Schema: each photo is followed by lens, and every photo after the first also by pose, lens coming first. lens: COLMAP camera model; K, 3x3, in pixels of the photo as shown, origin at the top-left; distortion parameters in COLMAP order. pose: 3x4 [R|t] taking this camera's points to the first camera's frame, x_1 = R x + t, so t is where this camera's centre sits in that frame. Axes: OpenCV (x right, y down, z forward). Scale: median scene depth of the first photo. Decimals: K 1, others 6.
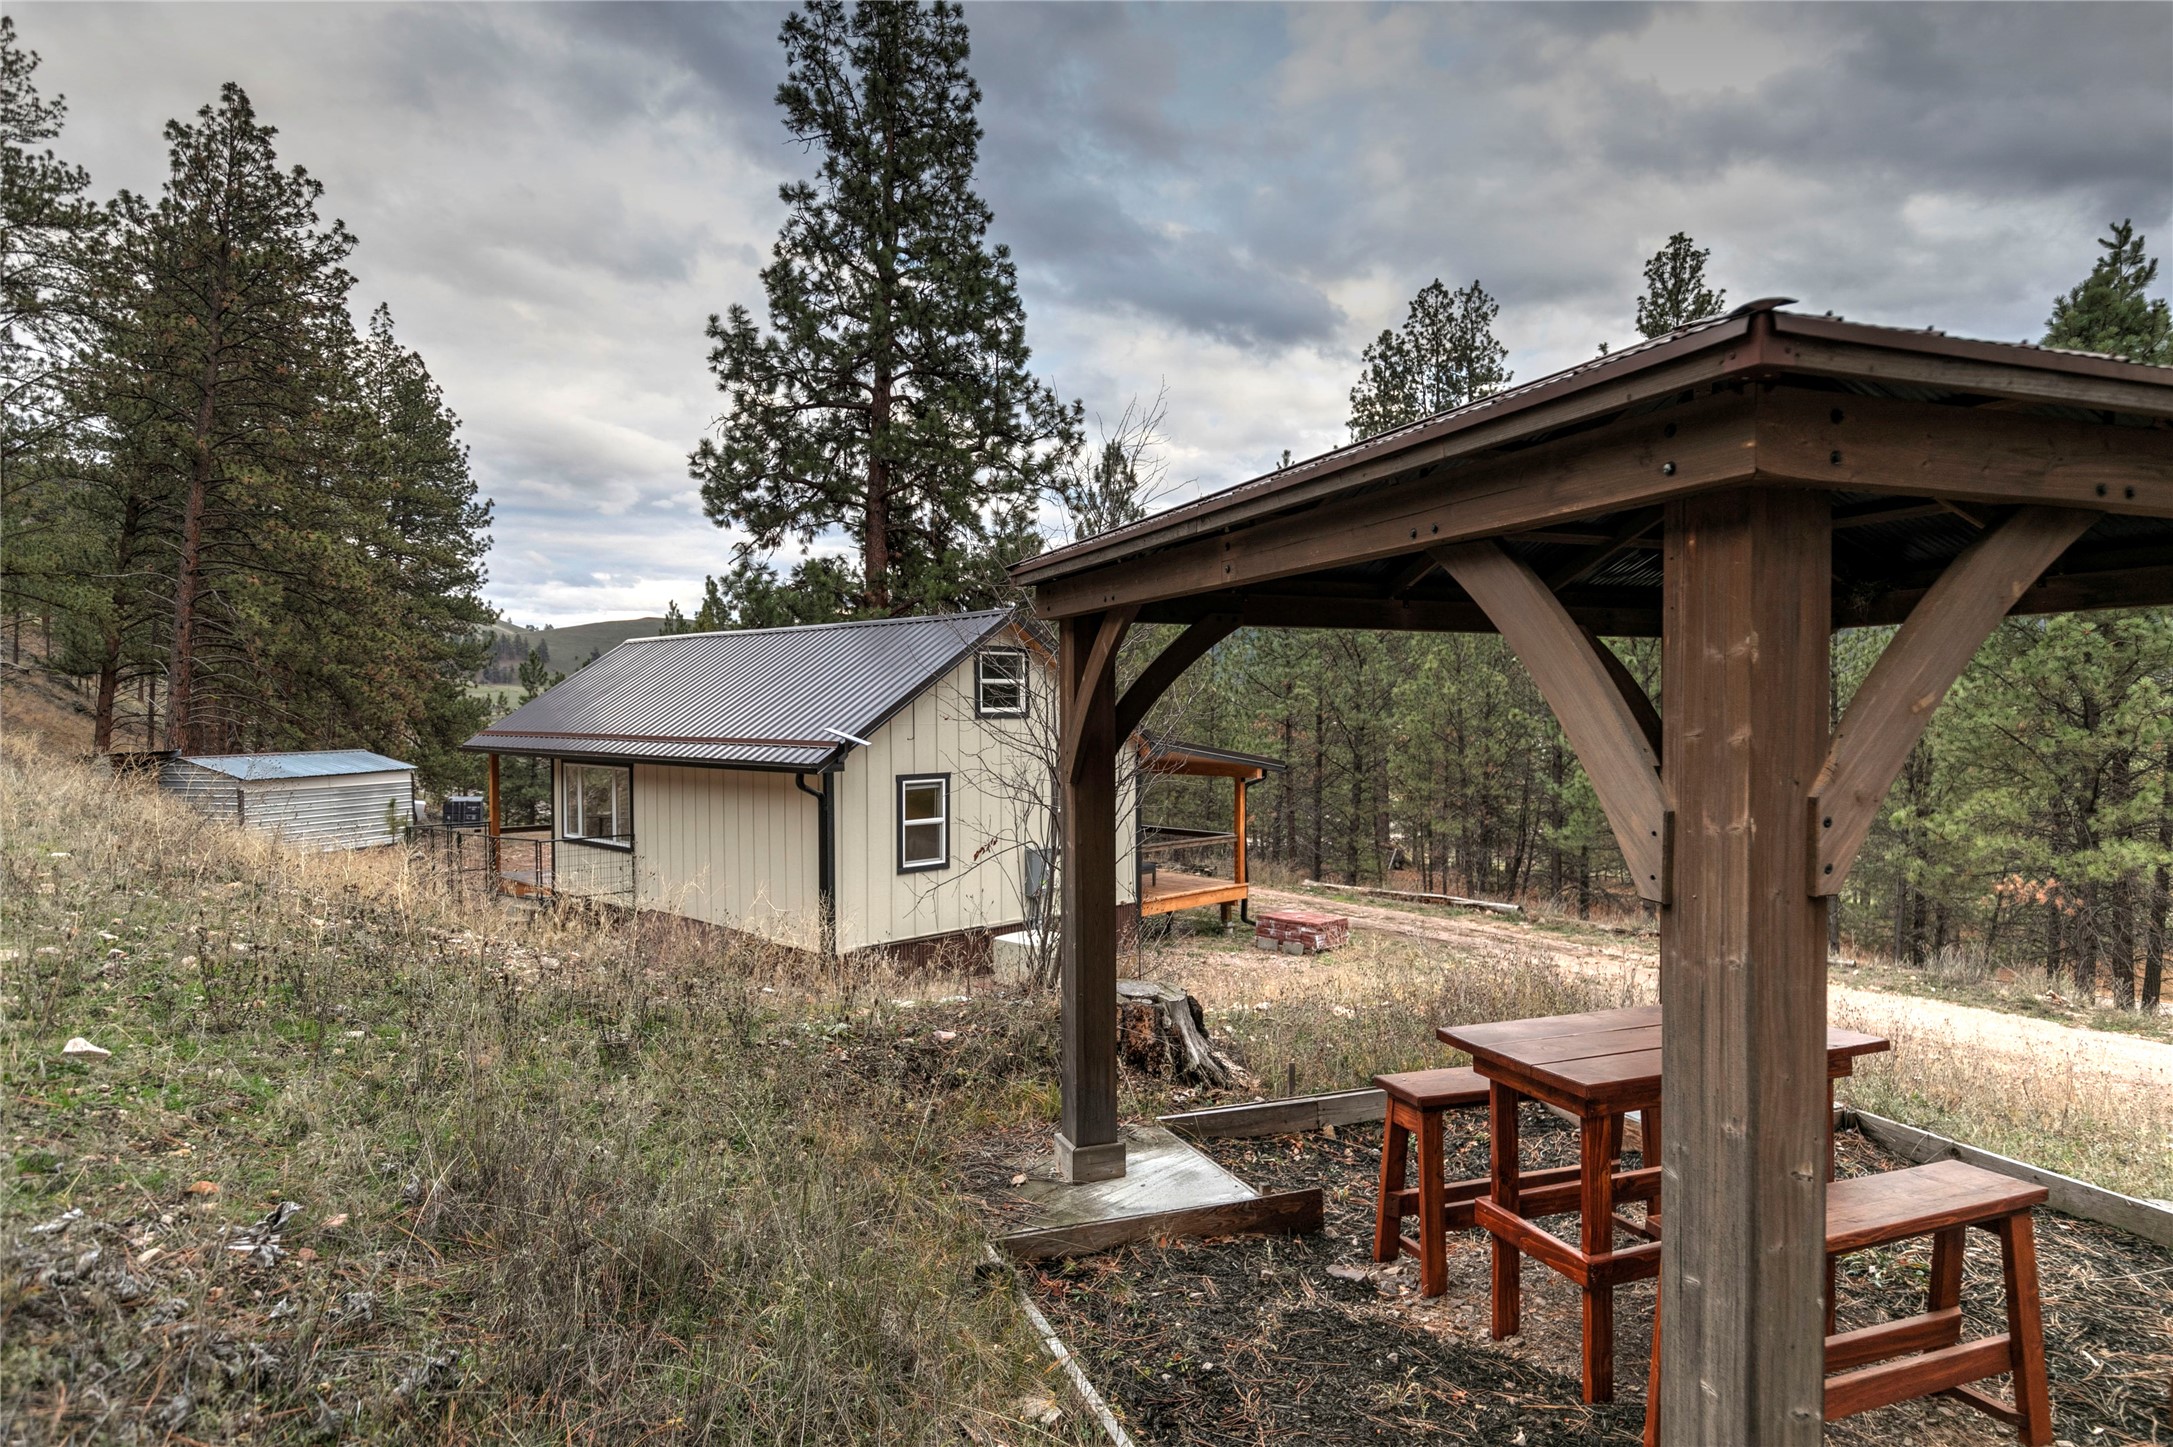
lens RADIAL K [[1175.4, 0, 1095.8], [0, 1175.4, 713.9], [0, 0, 1]] dist [0.001430, 0.001463]
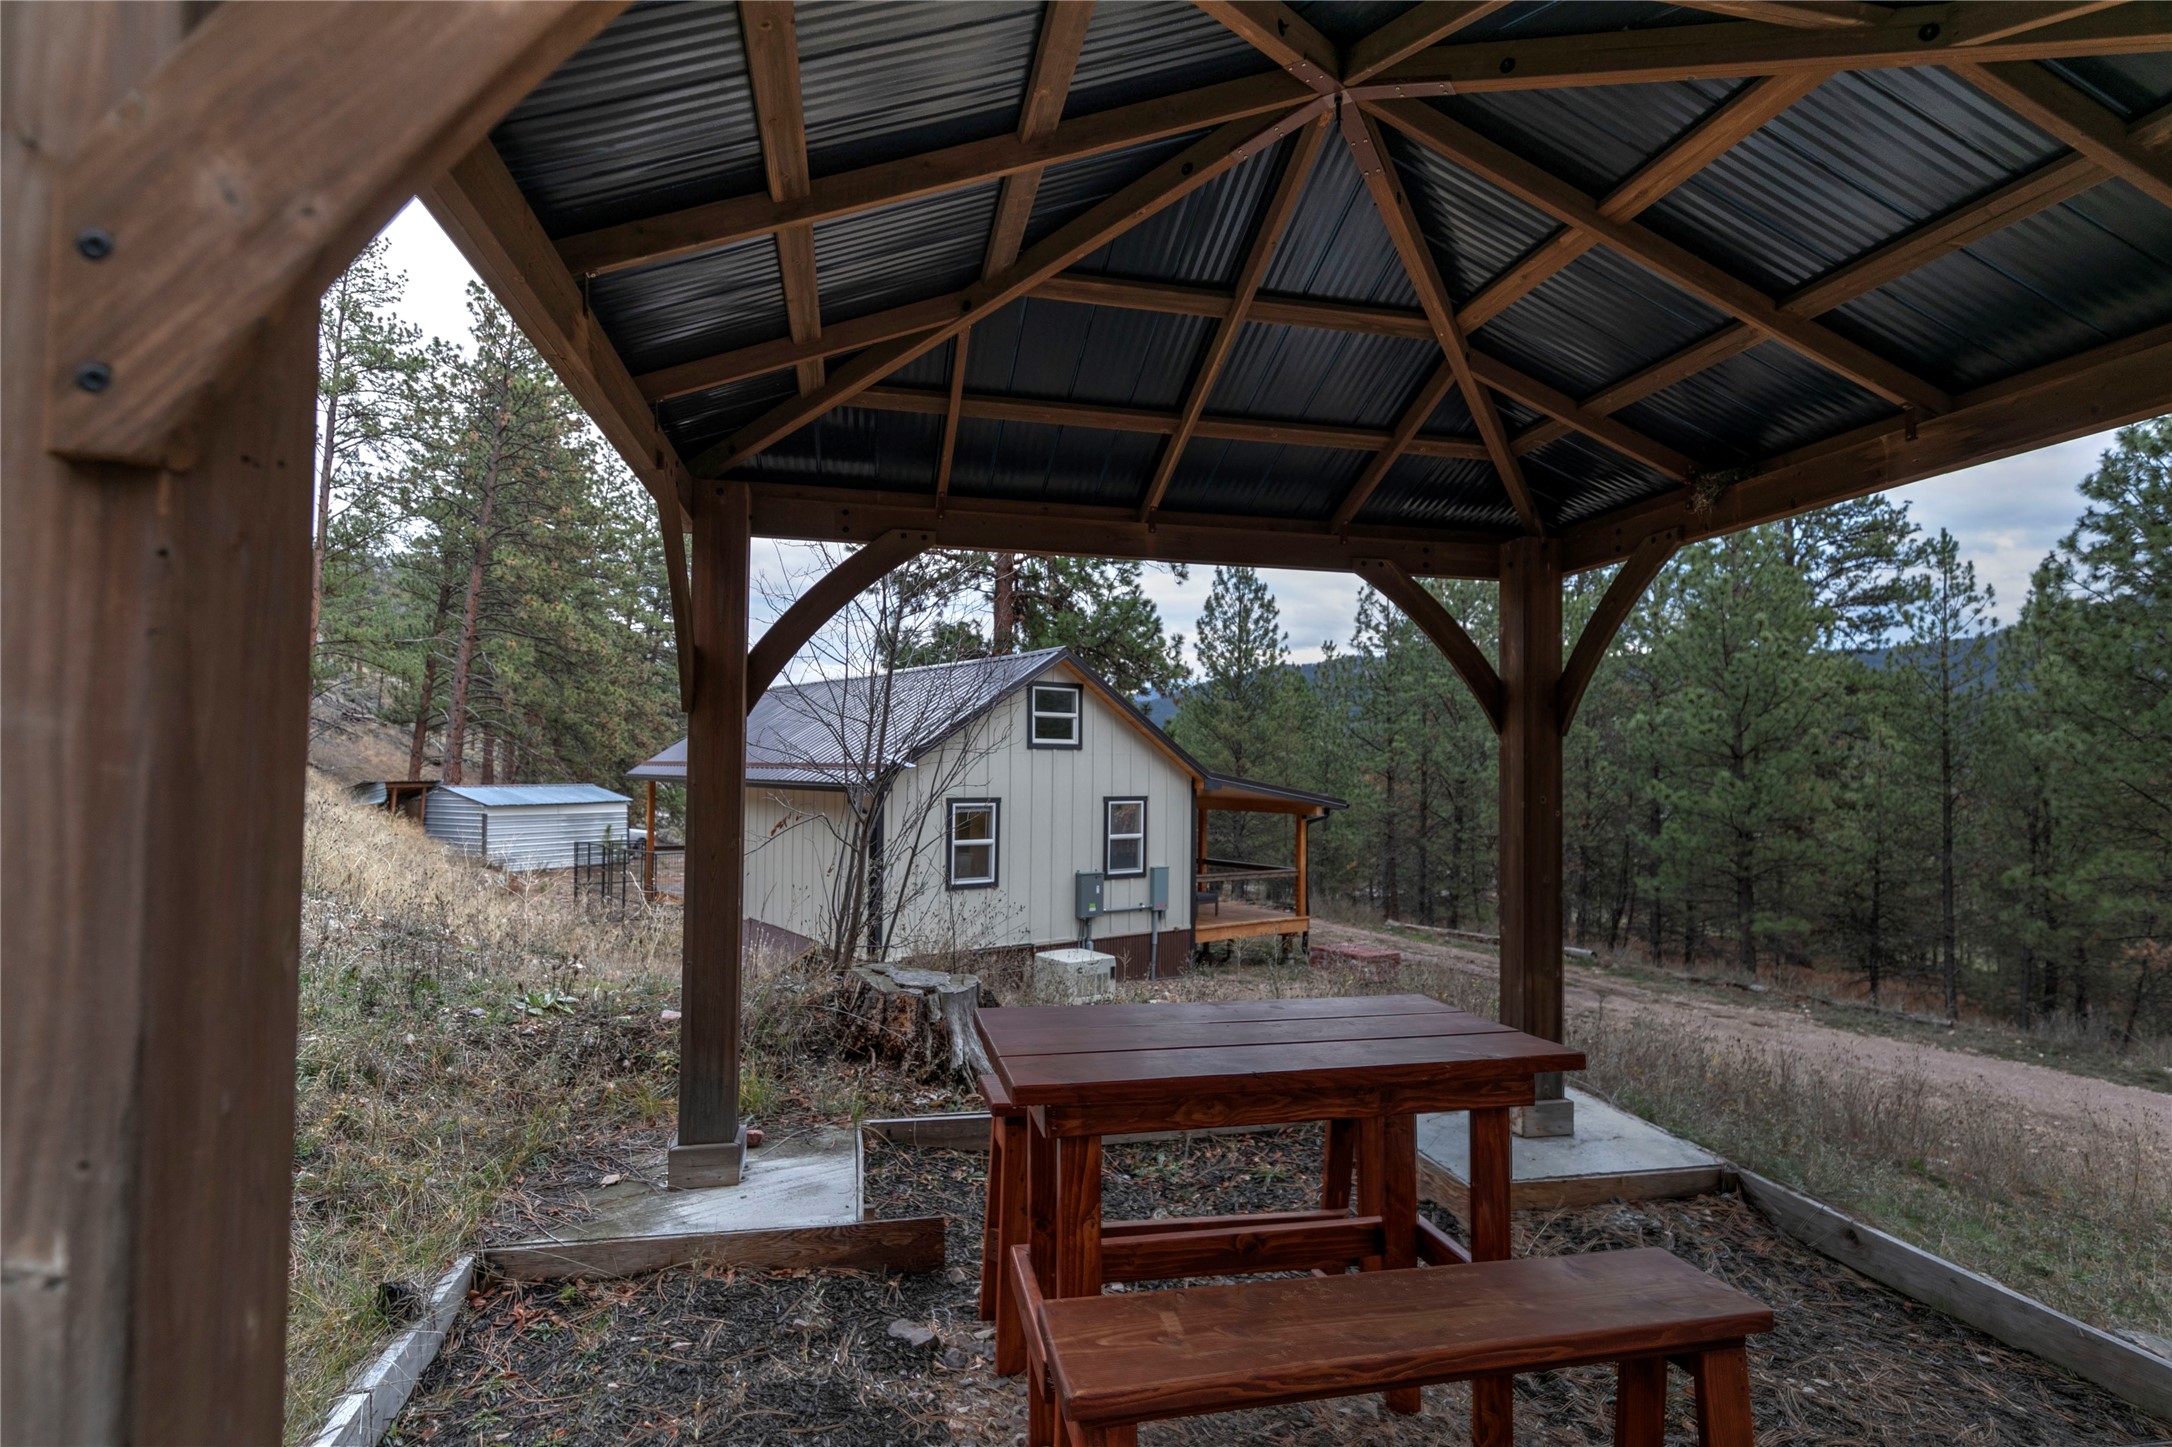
lens RADIAL K [[1035.8, 0, 1086.3], [0, 1035.8, 719.3], [0, 0, 1]] dist [0.001632, 0.001287]
pose [[0.989287, 0.008714, -0.145722, 0.038231], [-0.015966, 0.998687, -0.048668, 0.009656], [0.145106, 0.050474, 0.988128, 0.029628]]
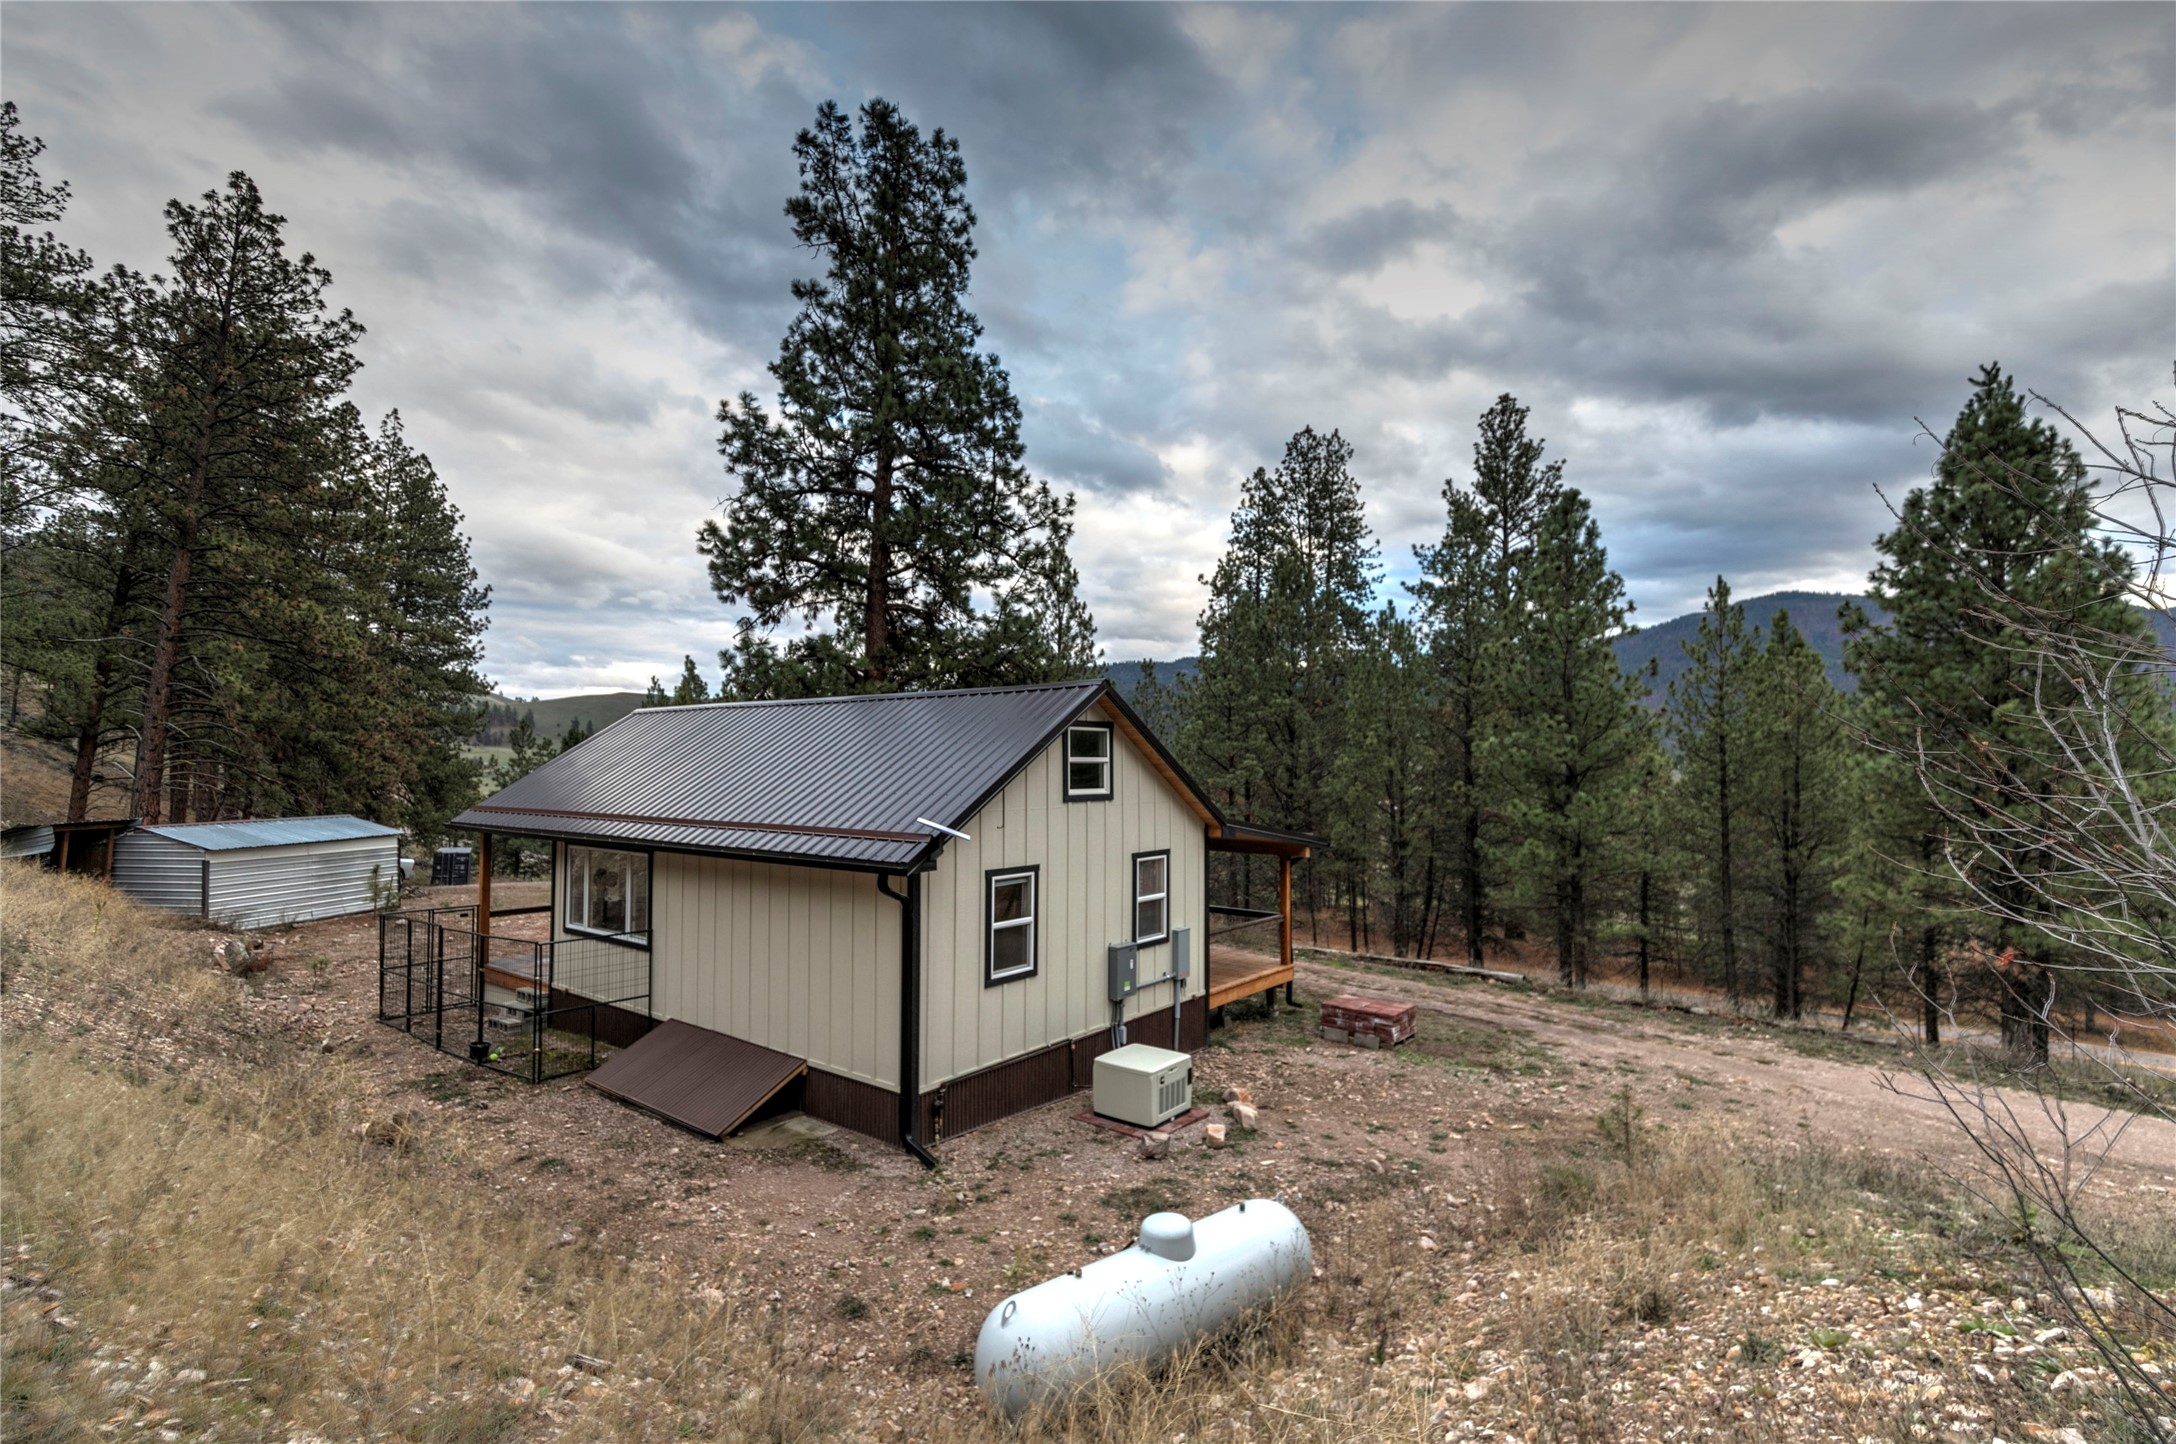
lens RADIAL K [[977.4, 0, 1111.8], [0, 977.4, 727.0], [0, 0, 1]] dist [0.007102, 0.000679]
pose [[0.995449, 0.009653, 0.094803, -0.058670], [-0.004808, 0.998677, -0.051201, -0.006542], [-0.095172, 0.050512, 0.994179, 0.111528]]
